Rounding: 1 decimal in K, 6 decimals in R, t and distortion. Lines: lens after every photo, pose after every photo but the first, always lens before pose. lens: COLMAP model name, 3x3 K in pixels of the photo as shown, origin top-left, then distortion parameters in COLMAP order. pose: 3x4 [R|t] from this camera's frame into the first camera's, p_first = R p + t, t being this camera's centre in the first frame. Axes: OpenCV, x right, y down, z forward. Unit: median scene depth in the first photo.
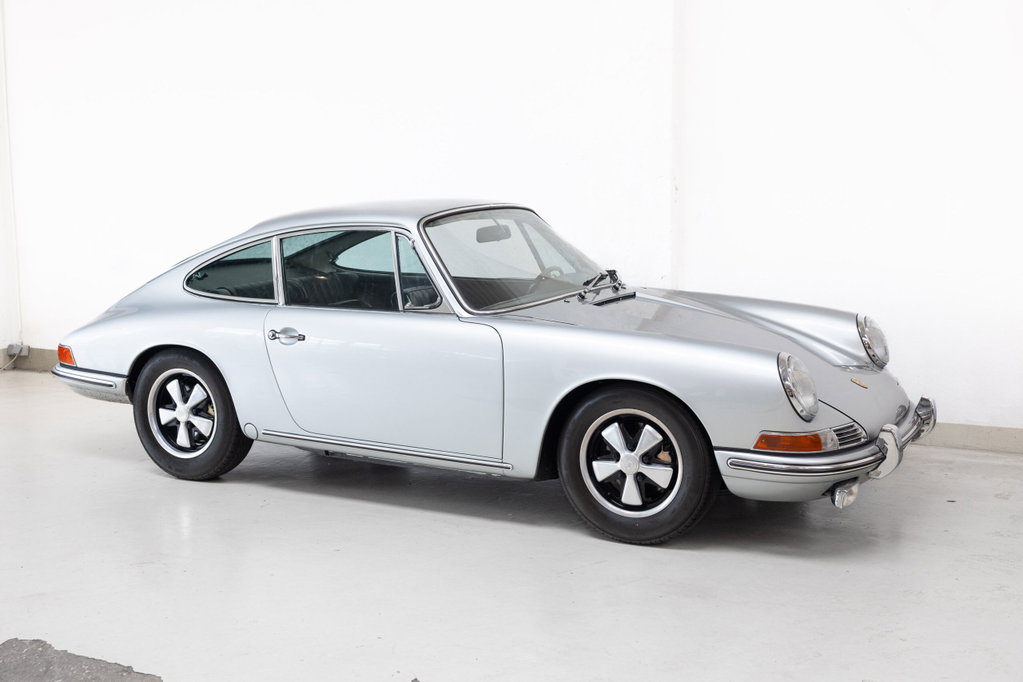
lens RADIAL K [[1267.9, 0, 510.2], [0, 1267.9, 341.0], [0, 0, 1]] dist [-0.009072, 0.000000]
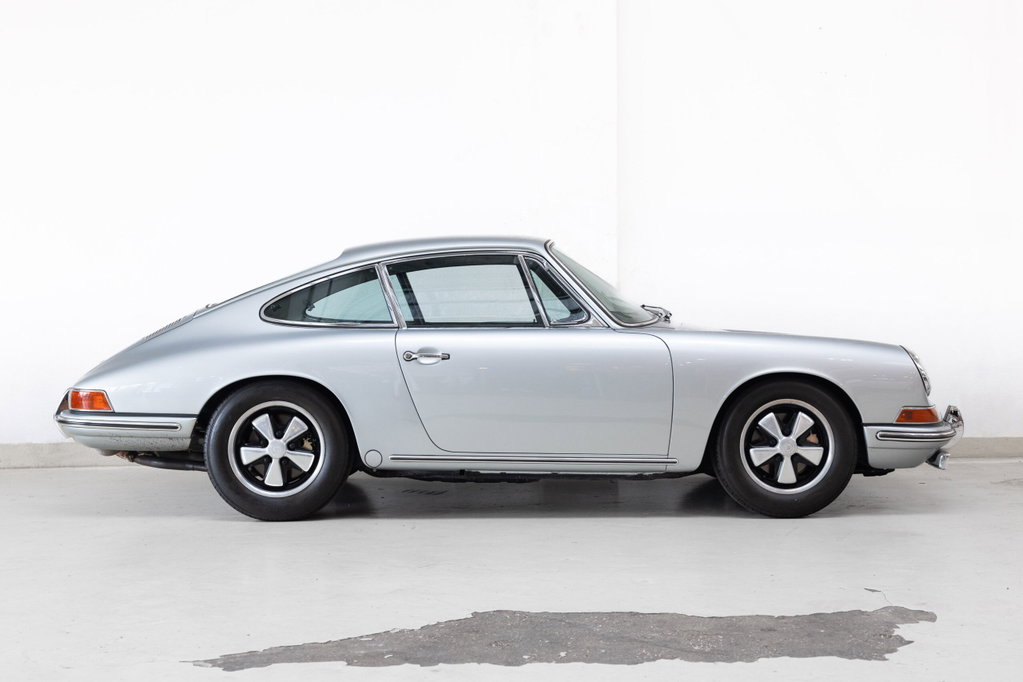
lens RADIAL K [[1263.8, 0, 514.7], [0, 1263.8, 342.5], [0, 0, 1]] dist [-0.005075, 0.000000]
pose [[0.872803, -0.004982, 0.488048, -0.682888], [0.063019, 0.992728, -0.102568, 0.104314], [-0.483987, 0.120278, 0.866770, 0.107055]]
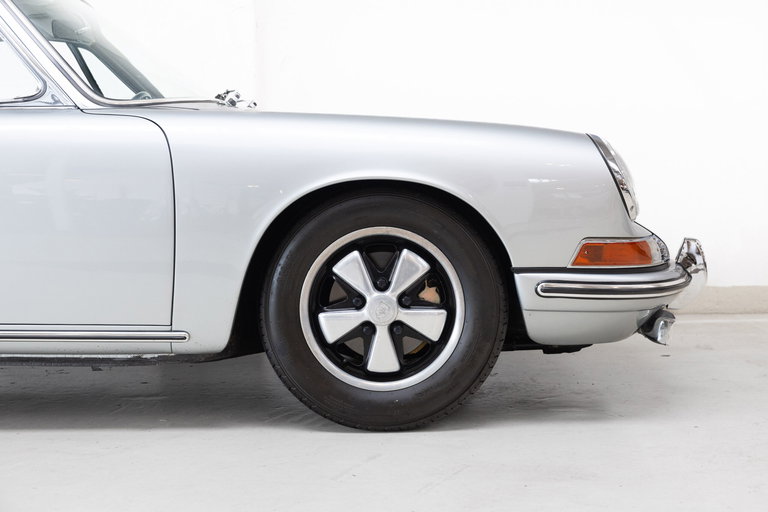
lens RADIAL K [[1081.4, 0, 382.1], [0, 1081.4, 252.3], [0, 0, 1]] dist [0.005412, 0.000000]
pose [[0.893269, -0.036872, 0.448009, -0.159242], [0.068958, 0.996074, -0.055515, 0.097756], [-0.444203, 0.080484, 0.892304, 0.485453]]
